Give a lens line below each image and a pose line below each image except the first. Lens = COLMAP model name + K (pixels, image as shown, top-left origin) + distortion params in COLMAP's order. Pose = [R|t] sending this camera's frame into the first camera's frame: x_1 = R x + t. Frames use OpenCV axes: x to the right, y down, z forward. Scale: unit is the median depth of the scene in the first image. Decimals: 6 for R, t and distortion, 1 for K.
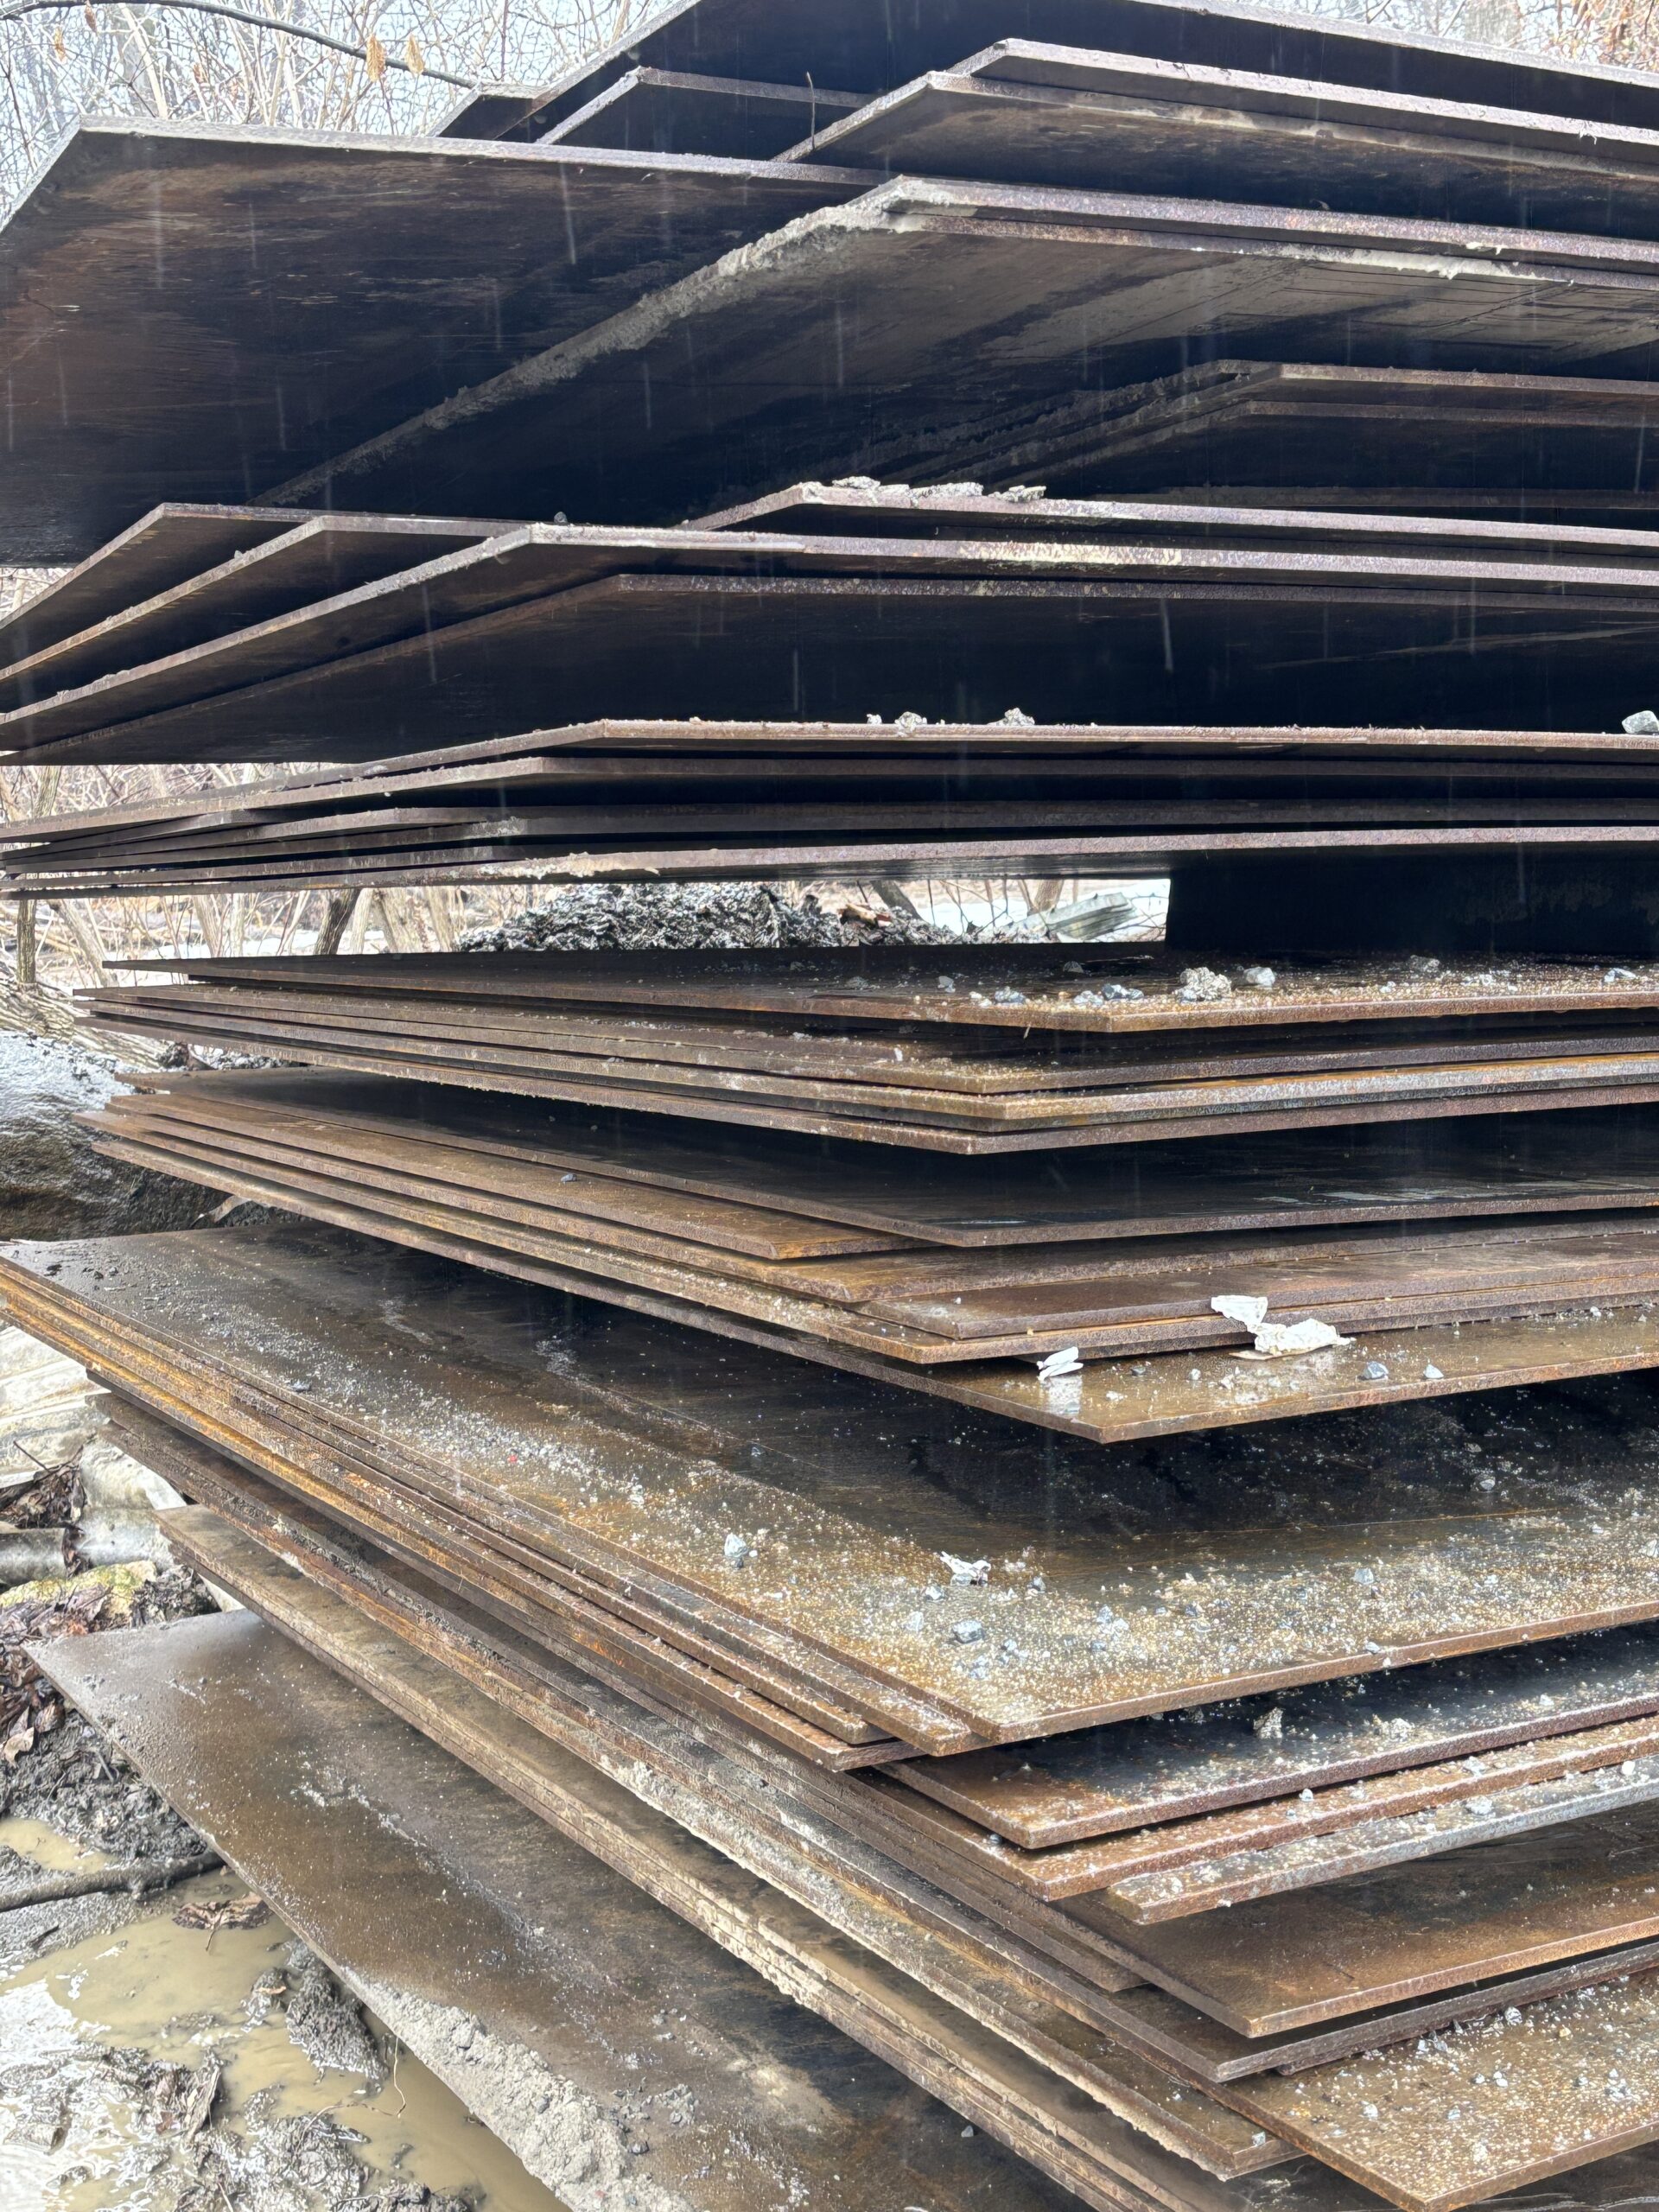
lens RADIAL K [[2879.4, 0, 815.9], [0, 2879.4, 1122.8], [0, 0, 1]] dist [0.048183, 0.000000]
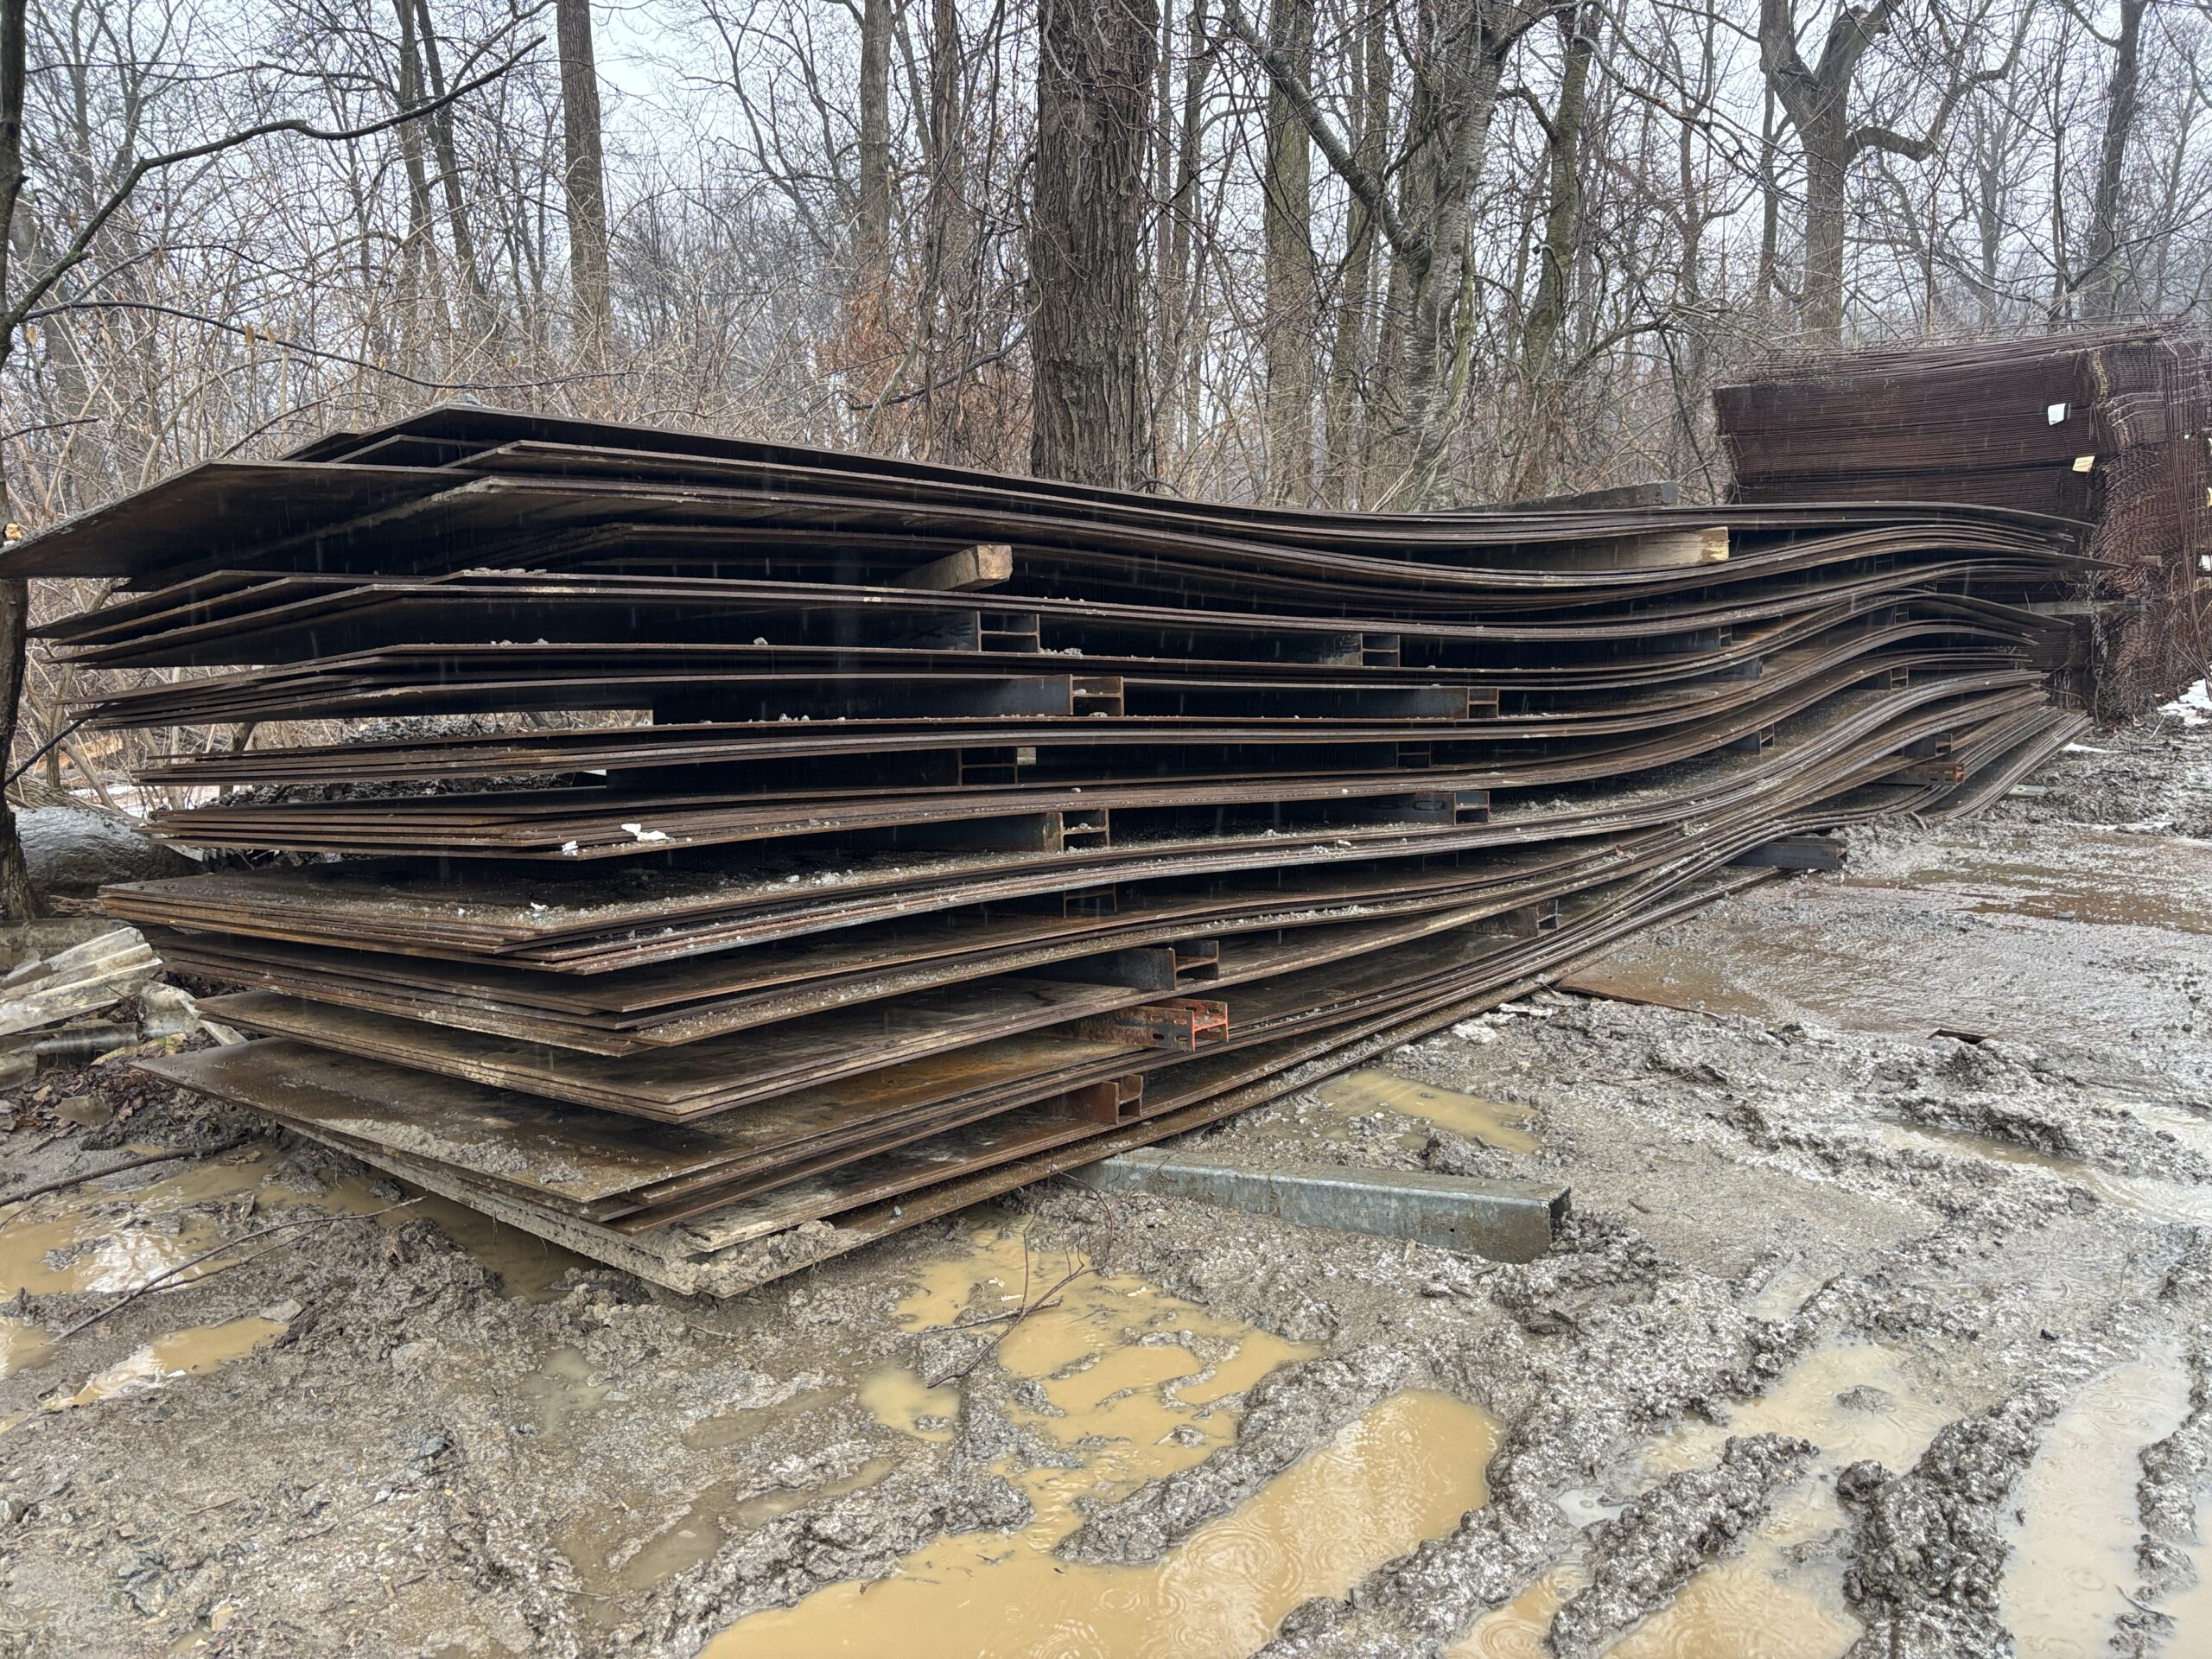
lens RADIAL K [[1699.8, 0, 1136.0], [0, 1699.8, 847.3], [0, 0, 1]] dist [0.042640, -0.034325]
pose [[0.941165, -0.056438, 0.333202, 0.042689], [0.061438, 0.998101, -0.004479, 0.124754], [-0.332316, 0.024687, 0.942845, -0.919105]]
